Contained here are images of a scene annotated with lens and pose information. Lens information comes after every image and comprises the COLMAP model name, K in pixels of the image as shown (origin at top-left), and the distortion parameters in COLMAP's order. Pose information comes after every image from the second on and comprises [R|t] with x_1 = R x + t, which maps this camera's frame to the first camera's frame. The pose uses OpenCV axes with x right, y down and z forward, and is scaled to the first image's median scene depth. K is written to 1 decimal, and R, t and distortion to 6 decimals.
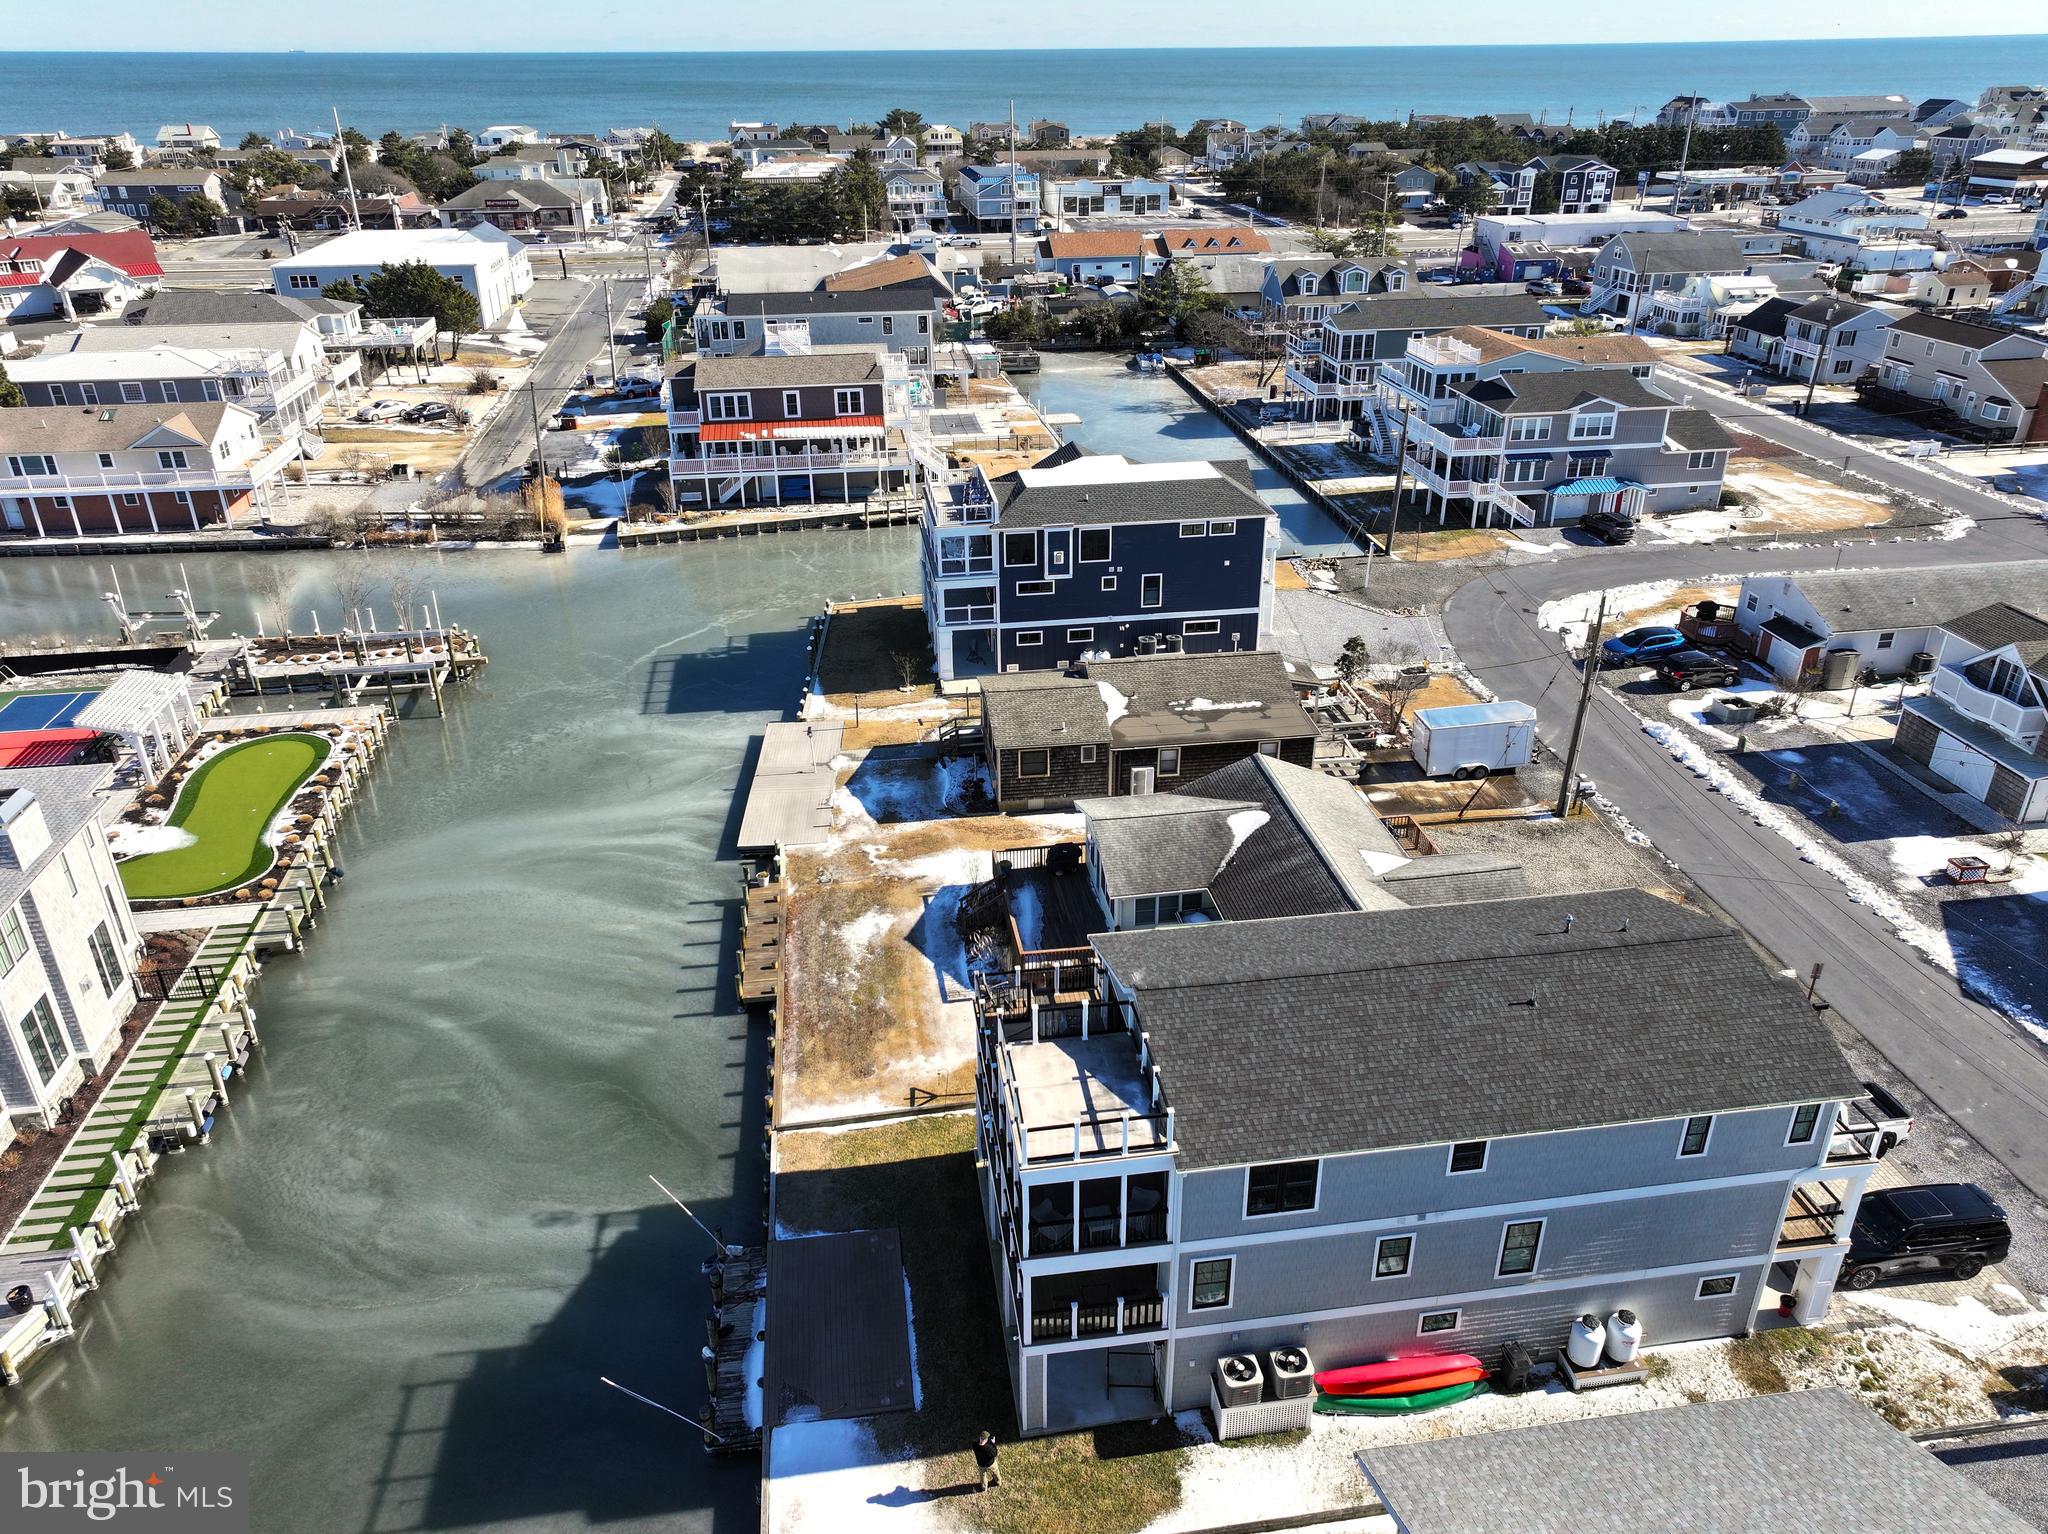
lens RADIAL K [[1420.8, 0, 1024.0], [0, 1420.8, 767.0], [0, 0, 1]] dist [0.001800, -0.000447]
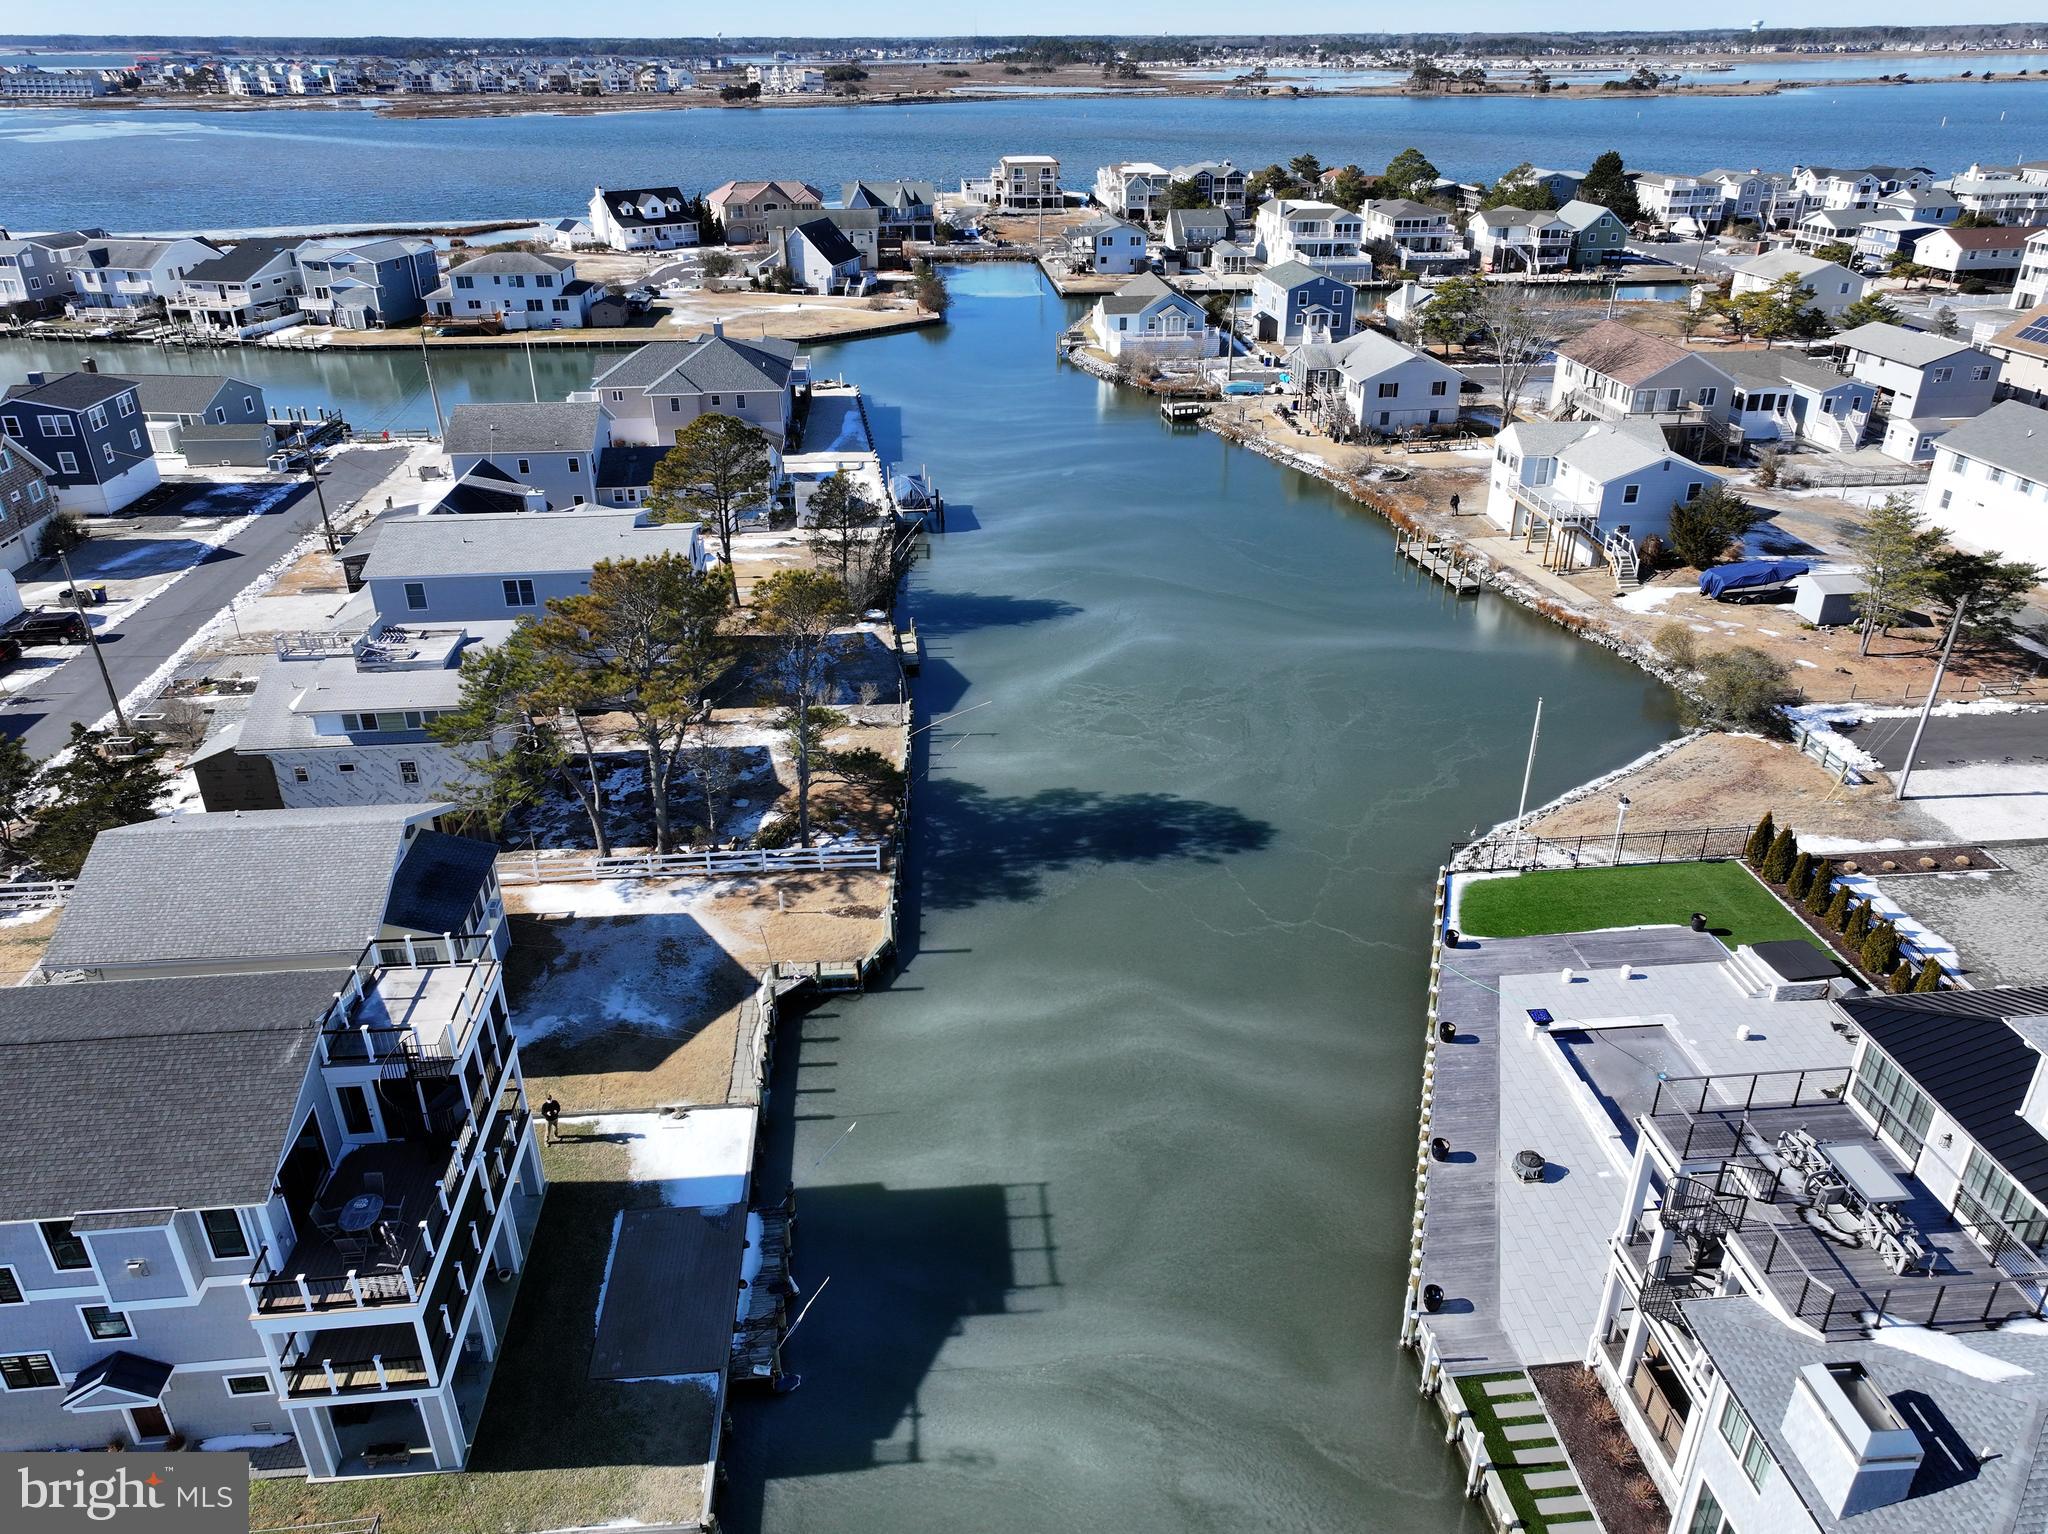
lens RADIAL K [[1440.7, 0, 1024.0], [0, 1440.7, 767.0], [0, 0, 1]] dist [0.008590, 0.004253]
pose [[-0.998360, -0.018152, 0.054299, -0.453471], [0.032780, 0.596342, 0.802061, -0.721472], [-0.046940, 0.802525, -0.594769, 1.329641]]
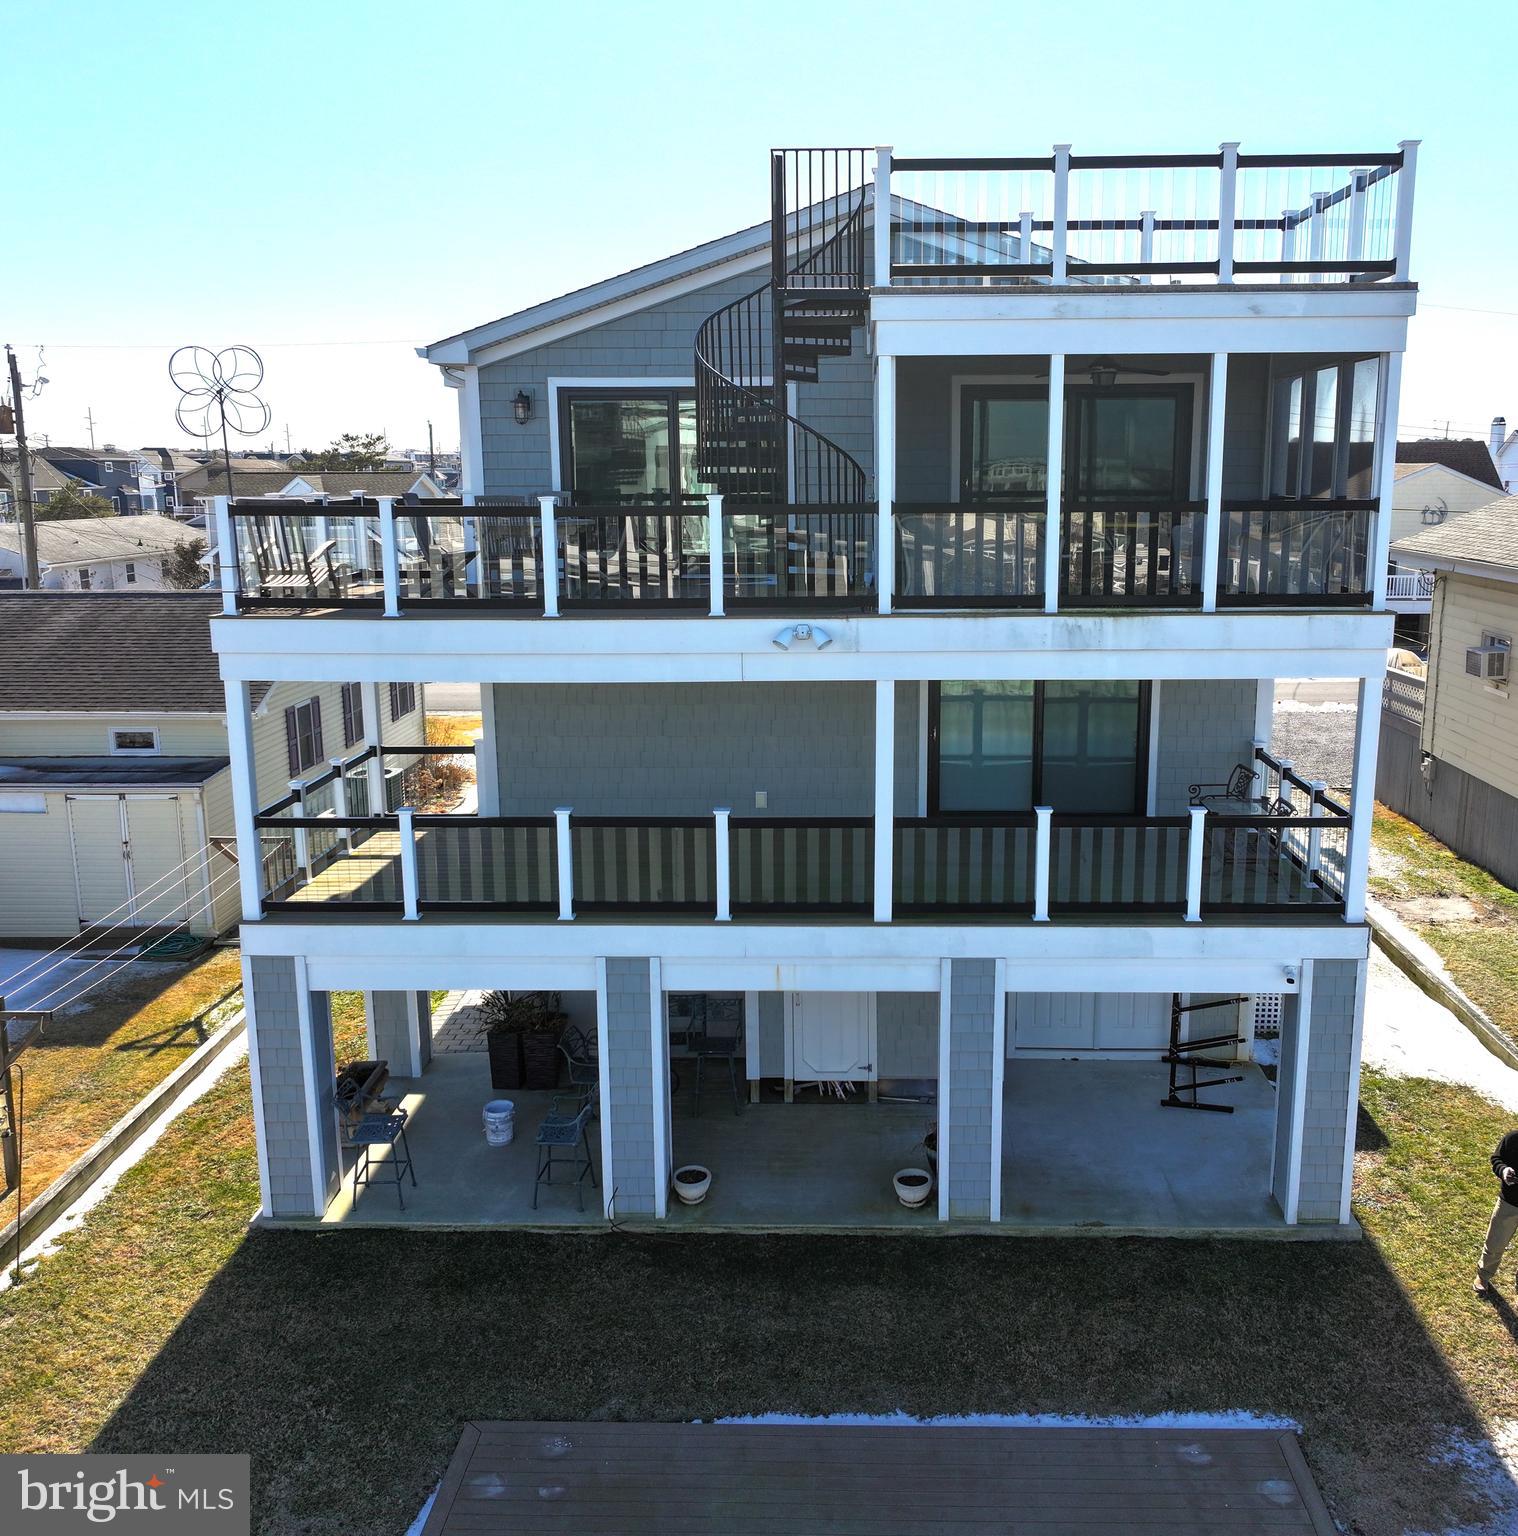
lens RADIAL K [[1418.0, 0, 759.0], [0, 1418.0, 768.0], [0, 0, 1]] dist [-0.000299, -0.013942]
pose [[0.180466, -0.188371, 0.965375, -0.334368], [0.449122, 0.888976, 0.089505, 0.236753], [-0.875055, 0.417418, 0.245031, 0.907280]]
